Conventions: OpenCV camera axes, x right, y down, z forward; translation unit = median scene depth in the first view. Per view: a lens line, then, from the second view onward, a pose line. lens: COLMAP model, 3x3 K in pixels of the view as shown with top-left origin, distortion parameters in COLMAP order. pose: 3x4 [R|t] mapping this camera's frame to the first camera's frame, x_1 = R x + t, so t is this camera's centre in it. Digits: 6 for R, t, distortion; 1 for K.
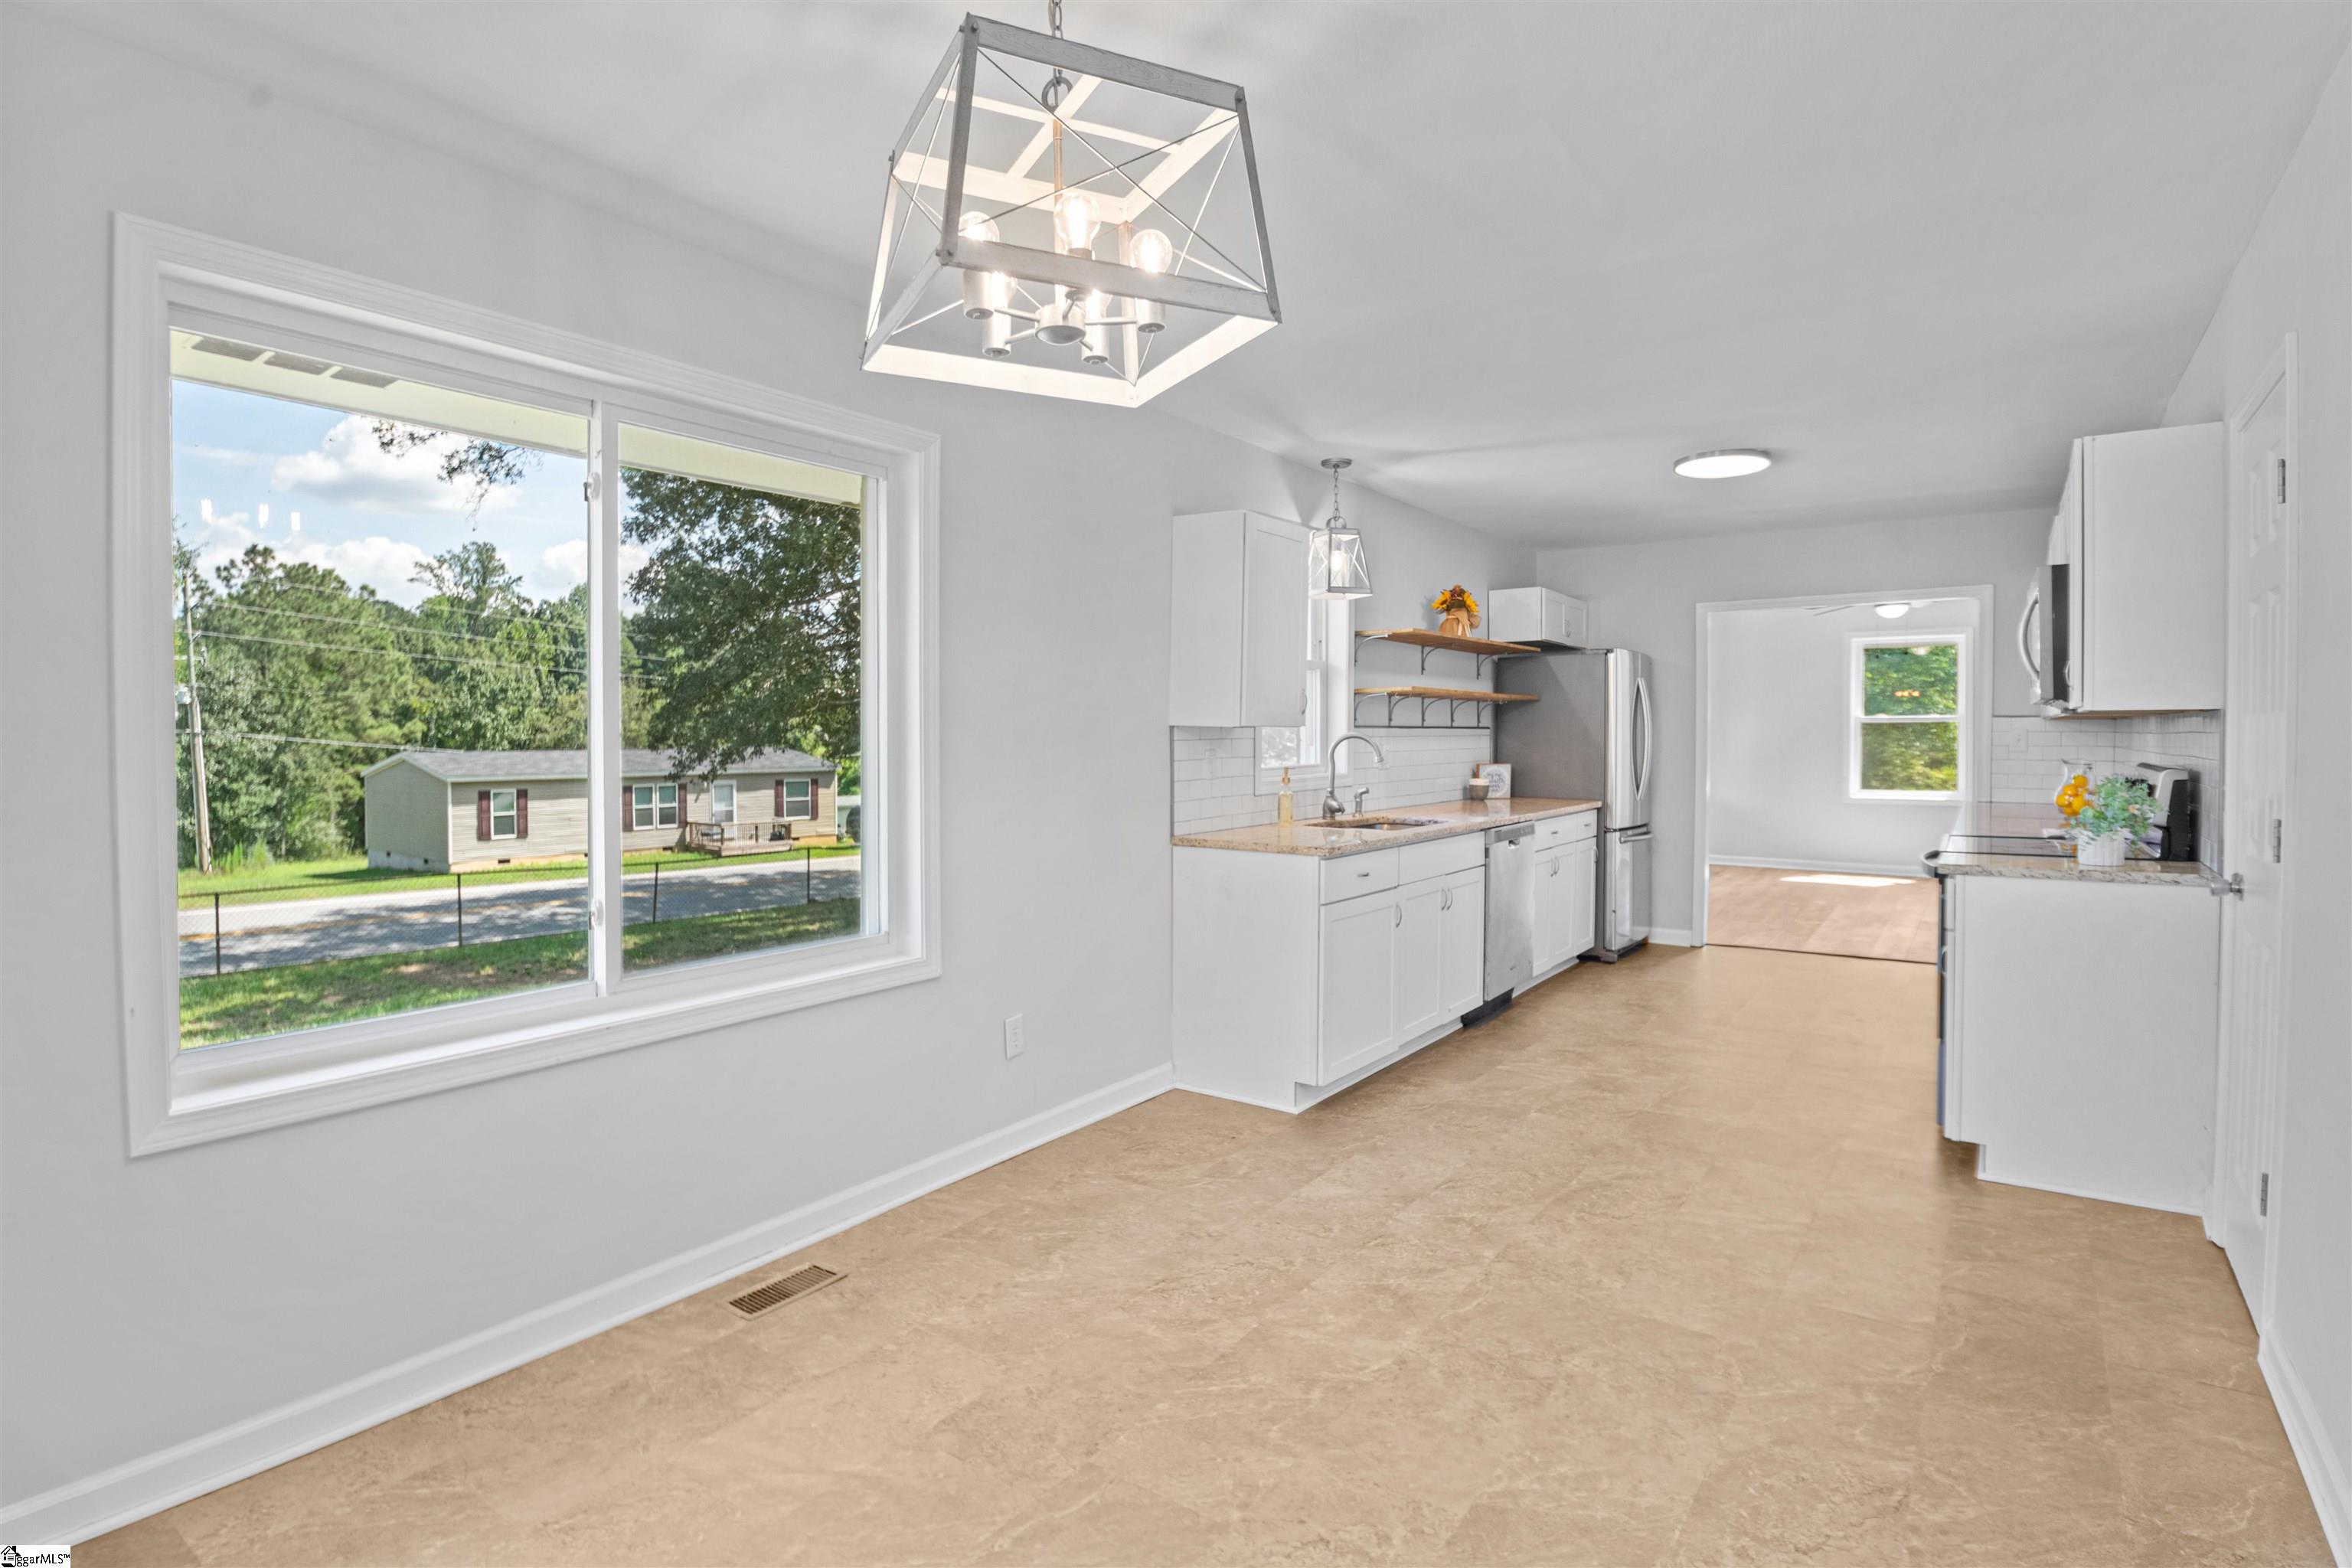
lens RADIAL K [[1185.1, 0, 1149.8], [0, 1185.1, 753.5], [0, 0, 1]] dist [-0.016380, -0.000369]
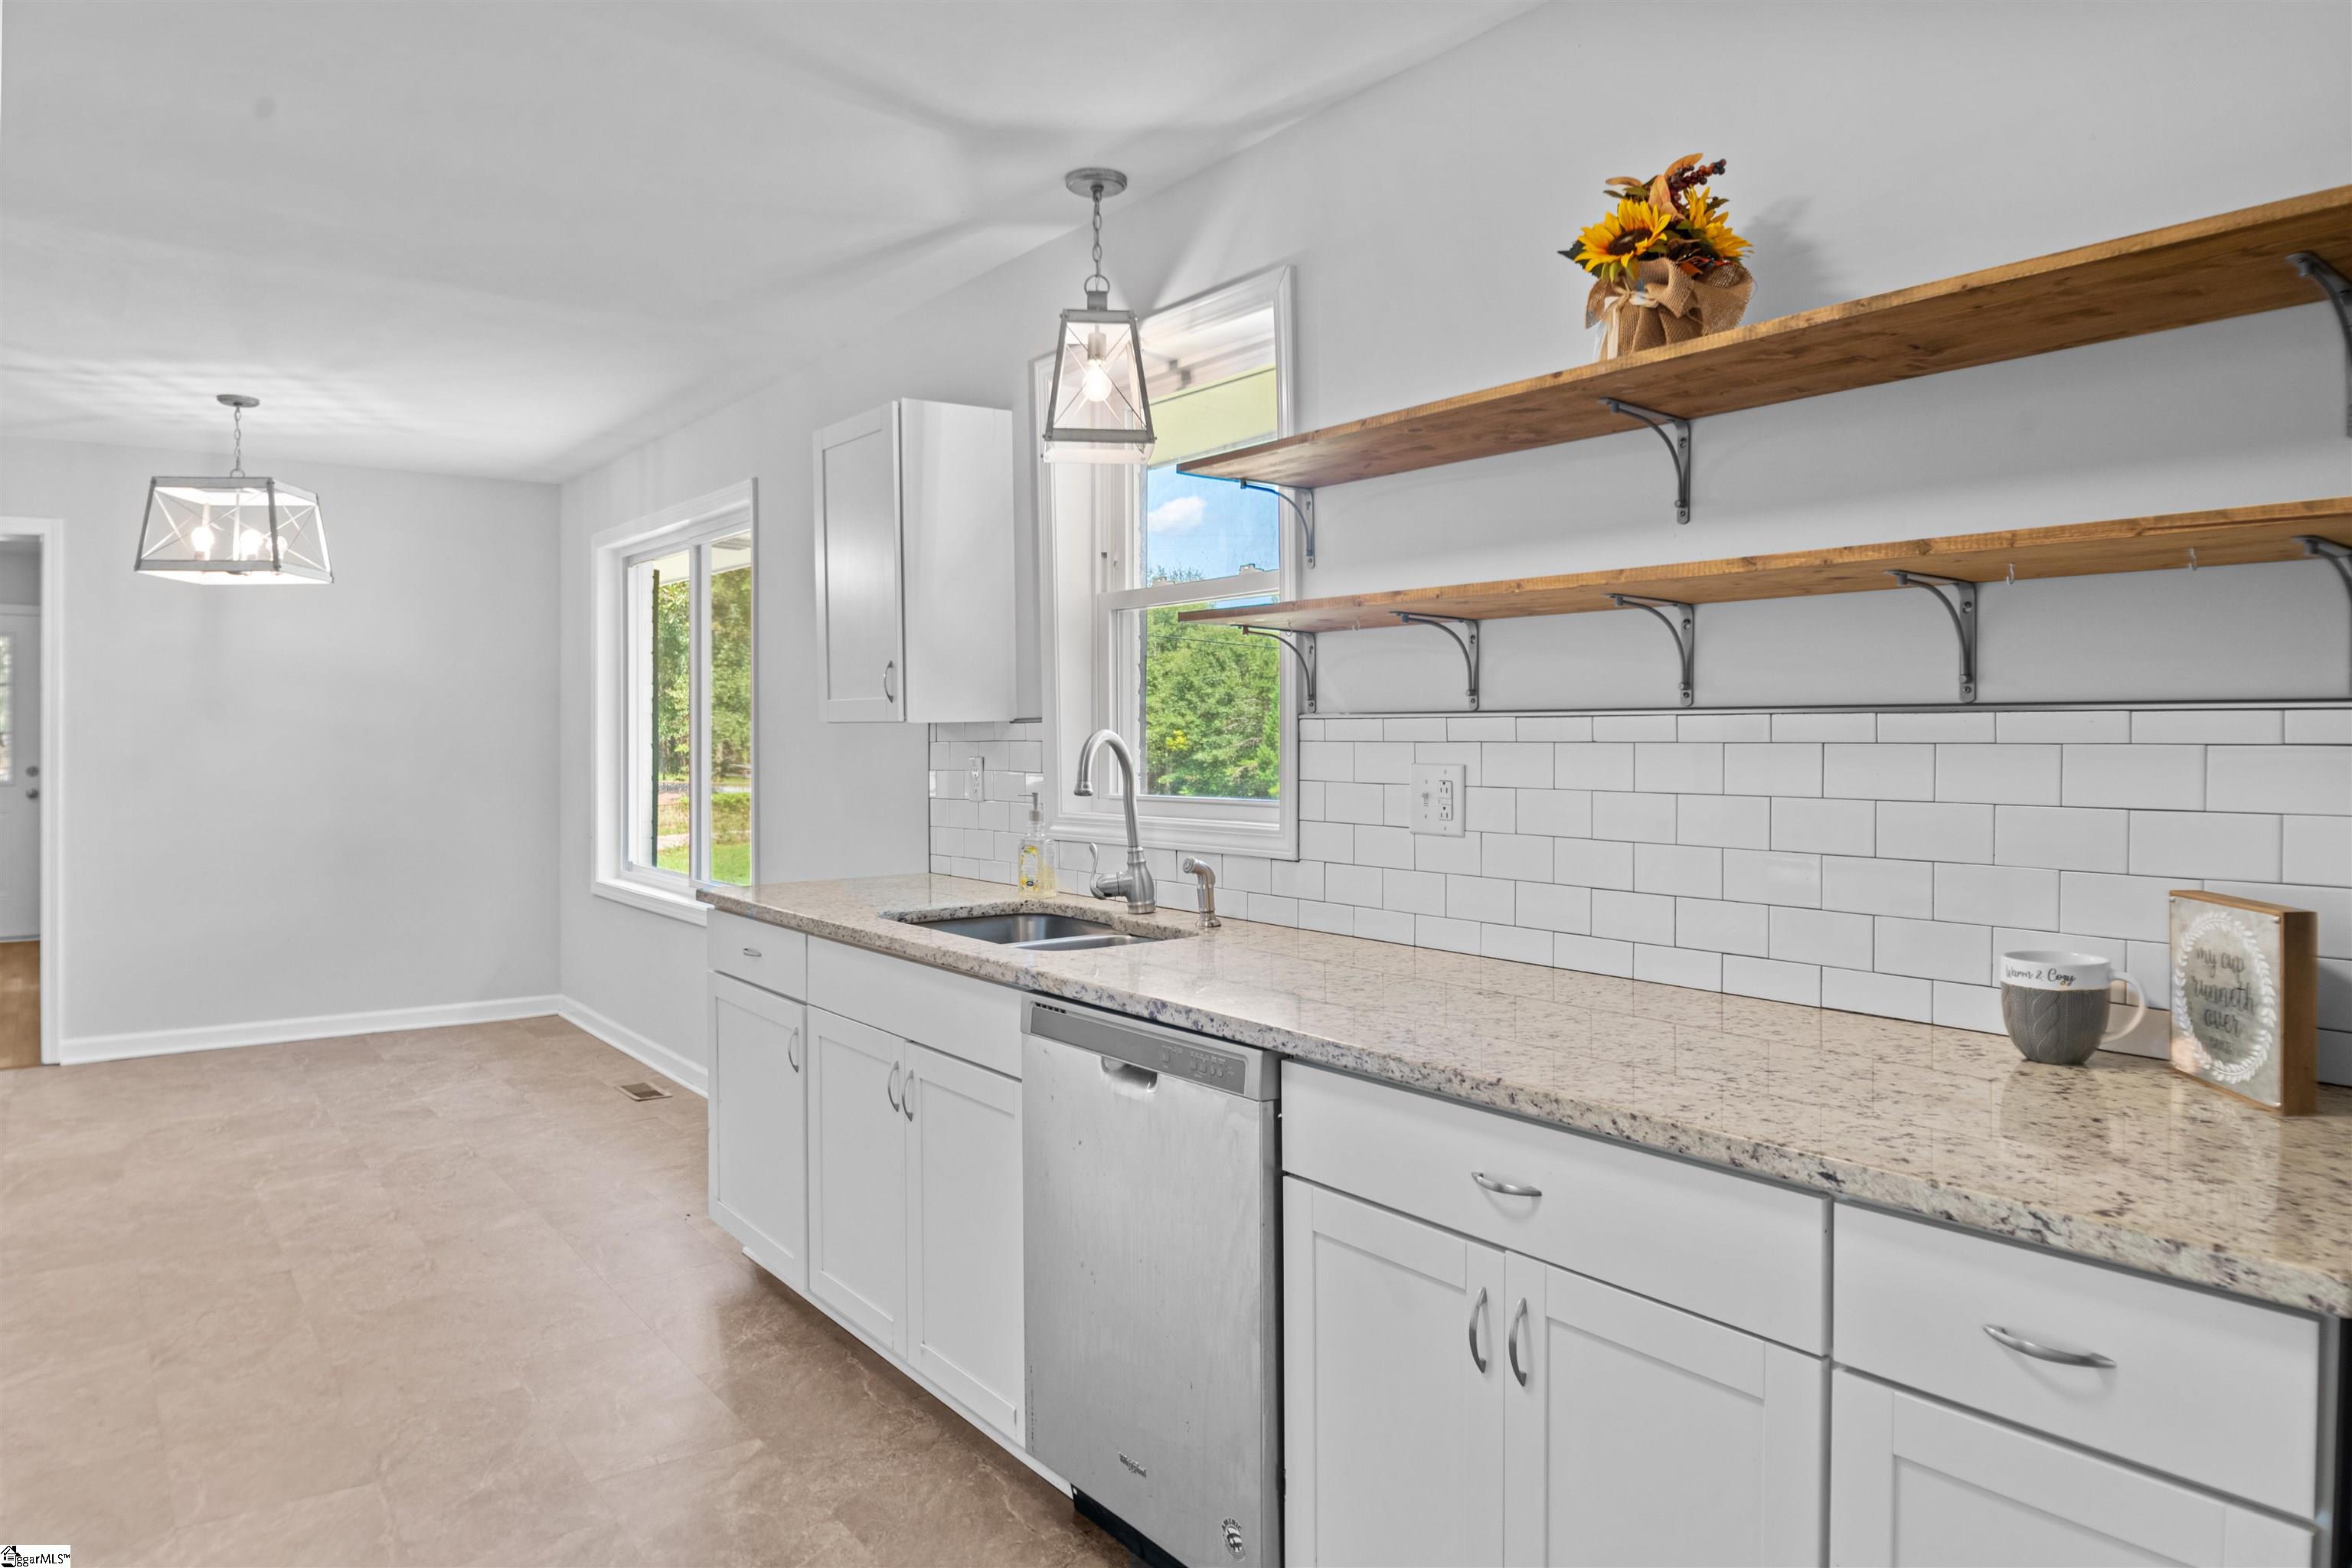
lens RADIAL K [[1515.5, 0, 1163.5], [0, 1515.5, 735.0], [0, 0, 1]] dist [-0.029919, 0.000513]
pose [[-0.299804, 0.002894, -0.953996, 0.607197], [-0.014872, 0.999860, 0.007707, -0.017184], [0.953885, 0.016498, -0.299719, 0.988544]]
